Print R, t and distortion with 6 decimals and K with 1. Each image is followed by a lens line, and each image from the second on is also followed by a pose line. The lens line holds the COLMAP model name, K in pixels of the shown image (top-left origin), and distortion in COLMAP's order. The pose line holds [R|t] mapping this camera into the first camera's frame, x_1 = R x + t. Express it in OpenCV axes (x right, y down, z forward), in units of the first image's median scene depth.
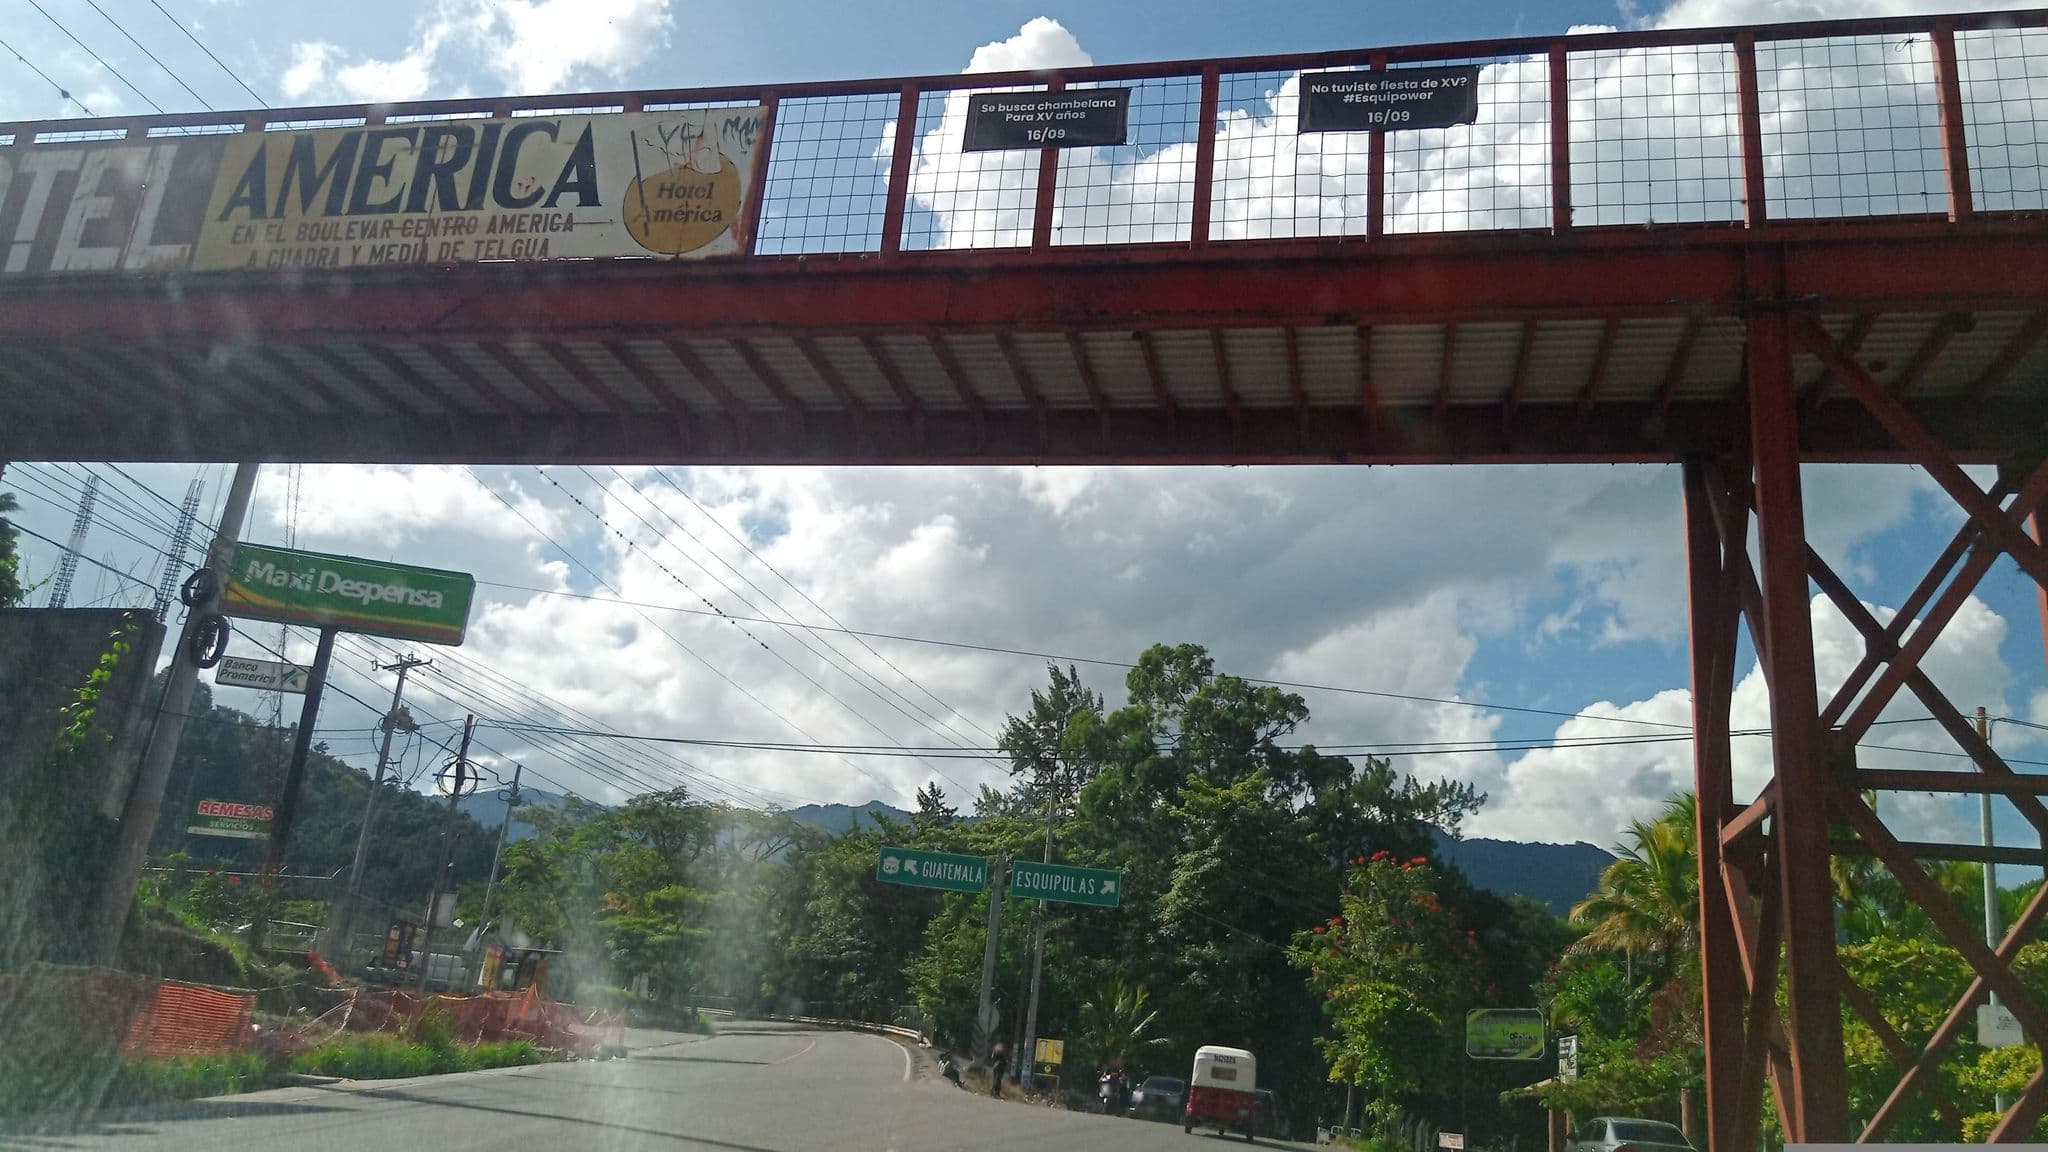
lens RADIAL K [[1574.1, 0, 1024.0], [0, 1574.1, 576.0], [0, 0, 1]] dist [0.085836, -0.015219]
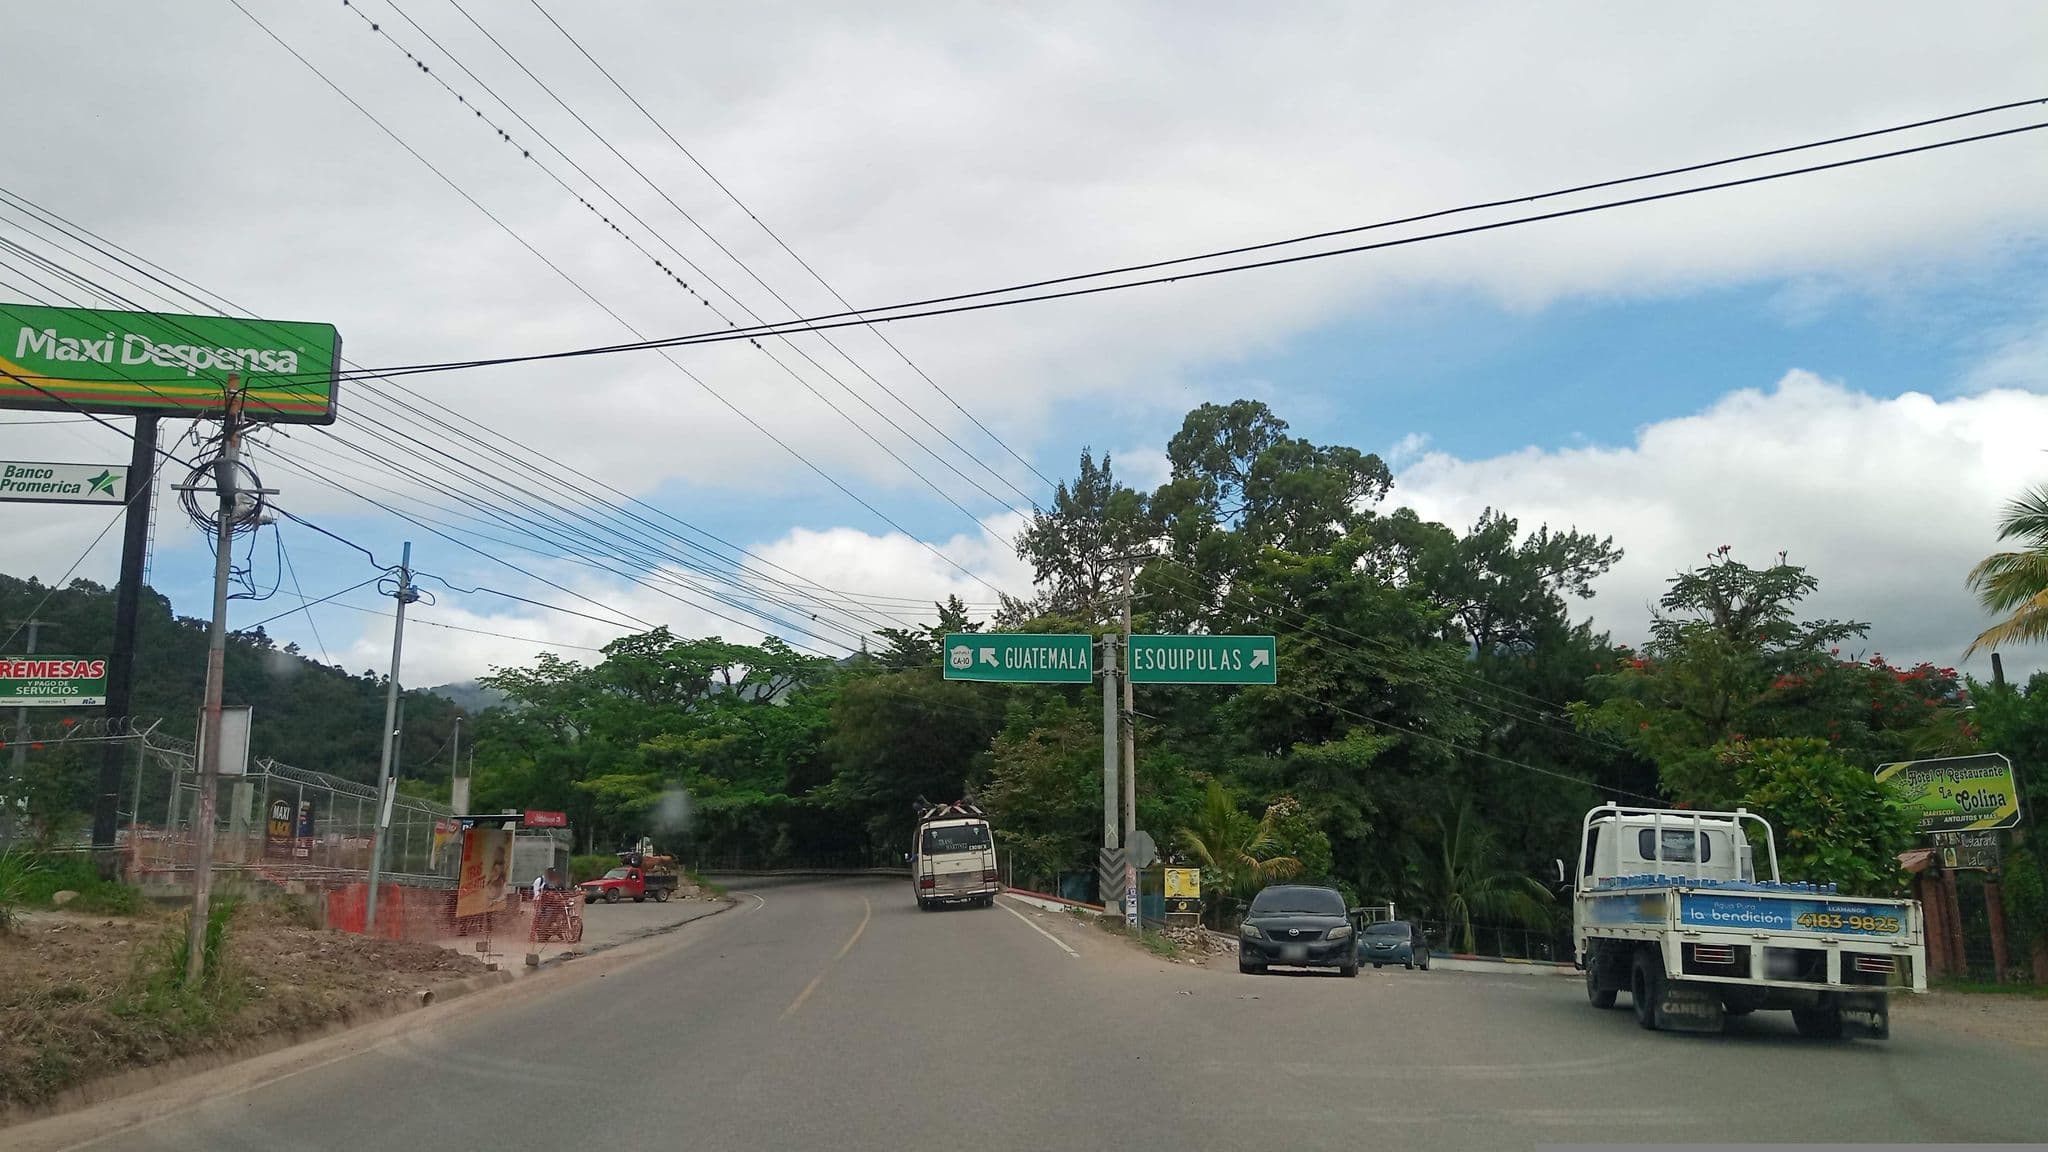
lens RADIAL K [[1574.1, 0, 1024.0], [0, 1574.1, 576.0], [0, 0, 1]] dist [0.085836, -0.015219]
pose [[0.995514, -0.093359, 0.015374, -0.056459], [0.091377, 0.990804, 0.099789, 0.068967], [-0.024549, -0.097936, 0.994890, 0.254771]]
